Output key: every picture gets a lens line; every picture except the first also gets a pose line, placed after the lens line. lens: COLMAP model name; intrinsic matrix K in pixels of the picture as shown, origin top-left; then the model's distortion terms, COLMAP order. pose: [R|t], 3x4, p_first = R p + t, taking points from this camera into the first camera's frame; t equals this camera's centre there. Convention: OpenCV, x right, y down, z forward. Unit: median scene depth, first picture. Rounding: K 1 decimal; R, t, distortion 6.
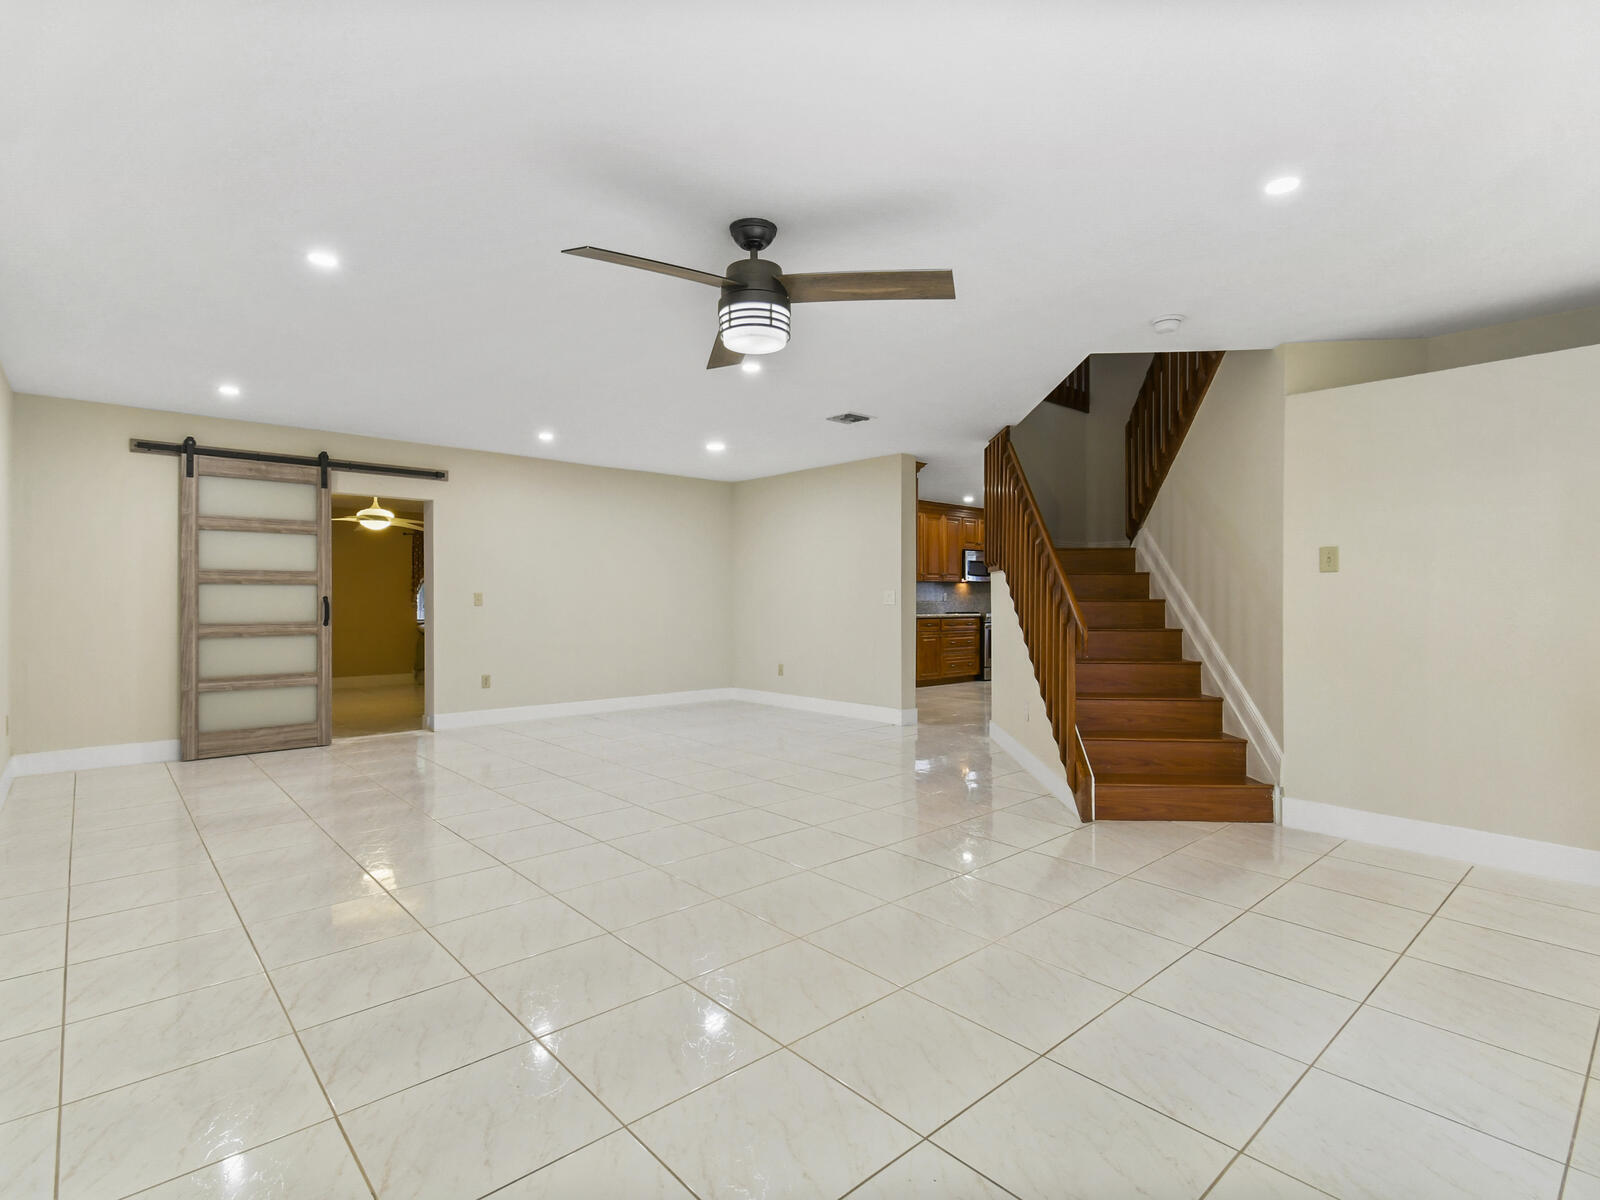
lens RADIAL K [[797.2, 0, 797.0], [0, 797.2, 595.7], [0, 0, 1]] dist [0.003083, -0.000065]
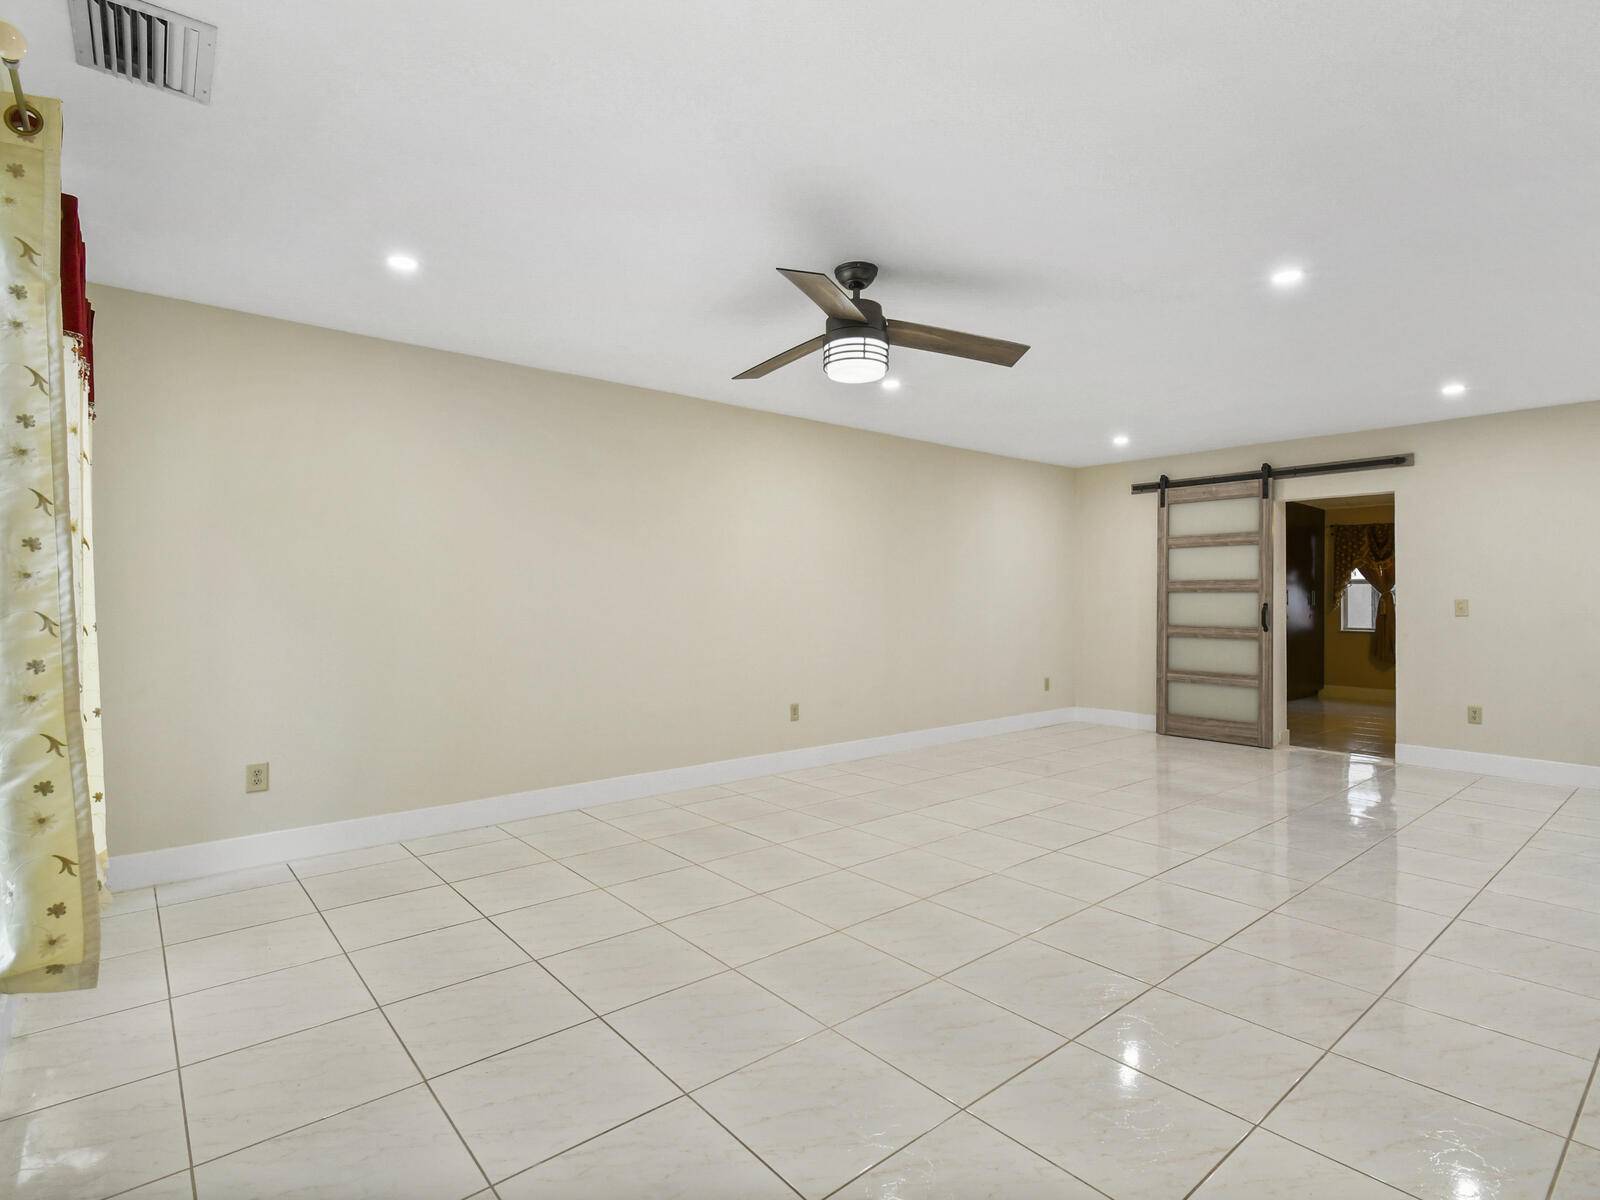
lens RADIAL K [[801.9, 0, 797.4], [0, 801.9, 587.4], [0, 0, 1]] dist [0.004182, 0.000479]
pose [[-0.028884, -0.018396, -0.999413, 0.492569], [-0.007224, 0.999808, -0.018195, 0.003954], [0.999557, 0.006694, -0.029011, 0.450371]]
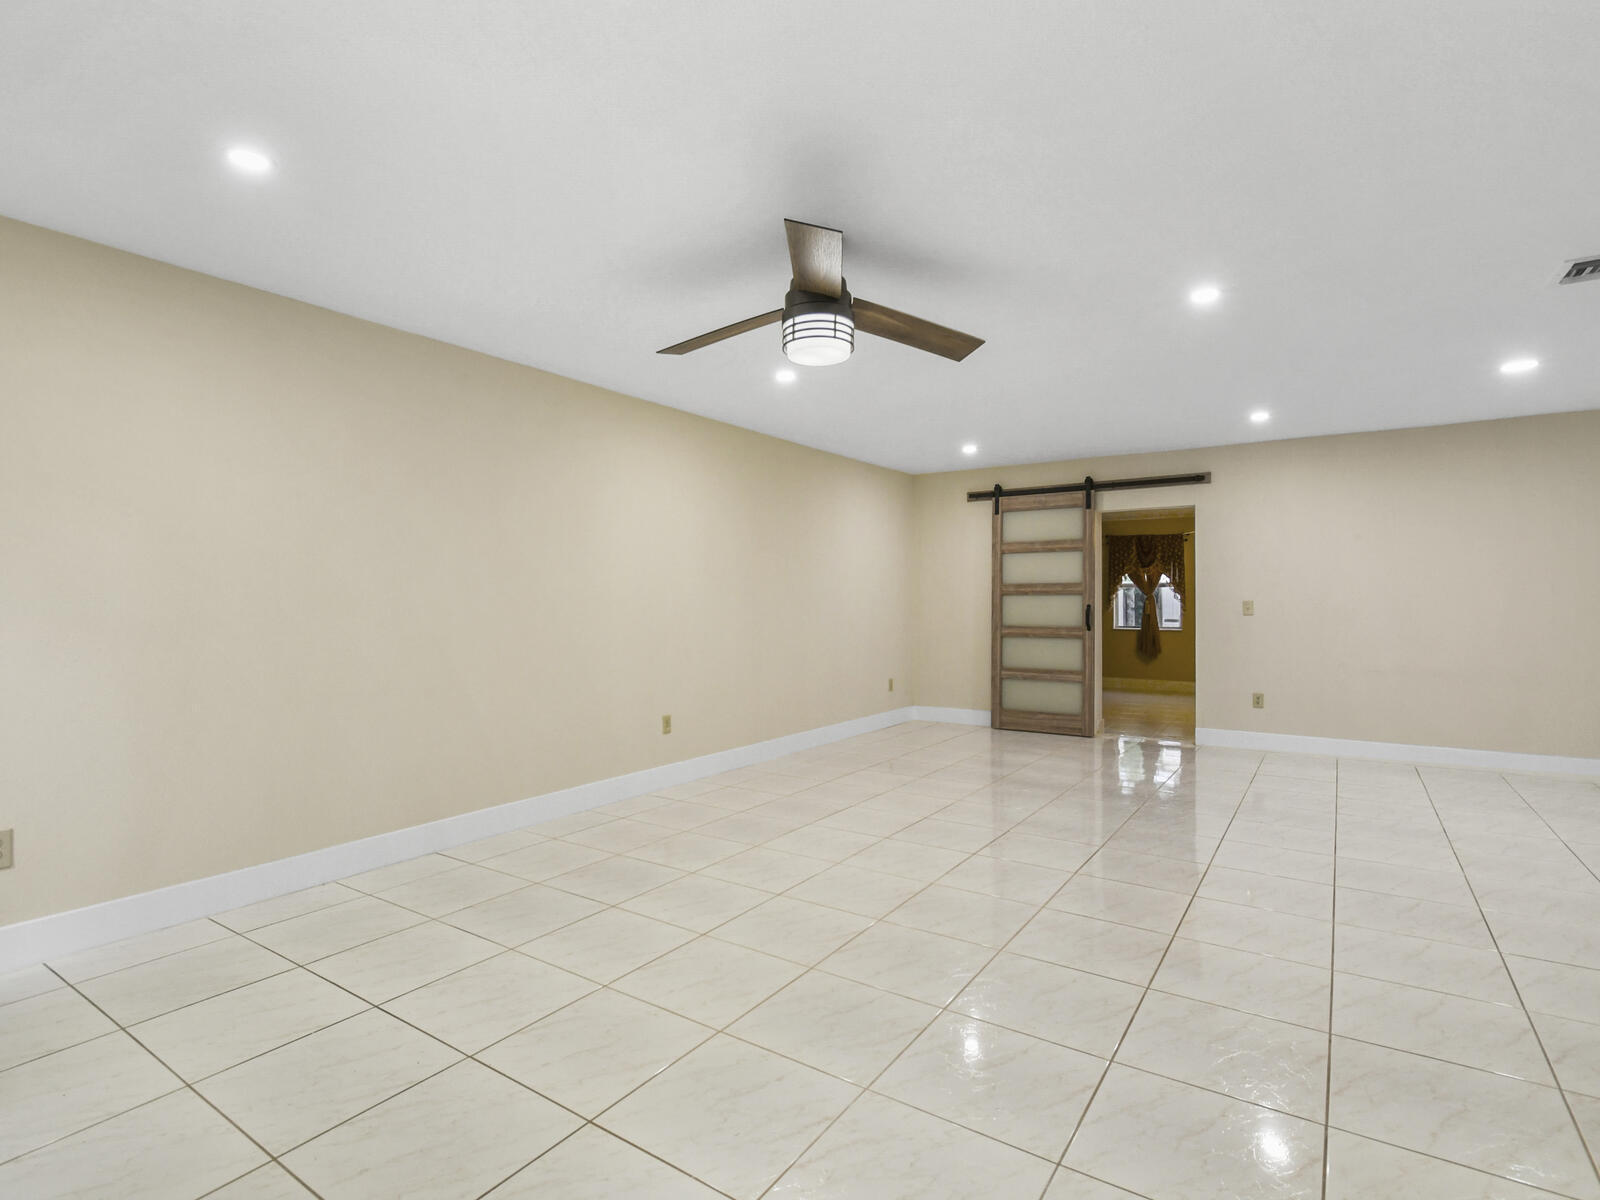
lens RADIAL K [[797.2, 0, 797.0], [0, 797.2, 595.7], [0, 0, 1]] dist [0.003083, -0.000065]
pose [[0.236802, -0.012917, -0.971472, 0.430085], [-0.001820, 0.999904, -0.013739, 0.004724], [0.971556, 0.005021, 0.236756, 0.353151]]
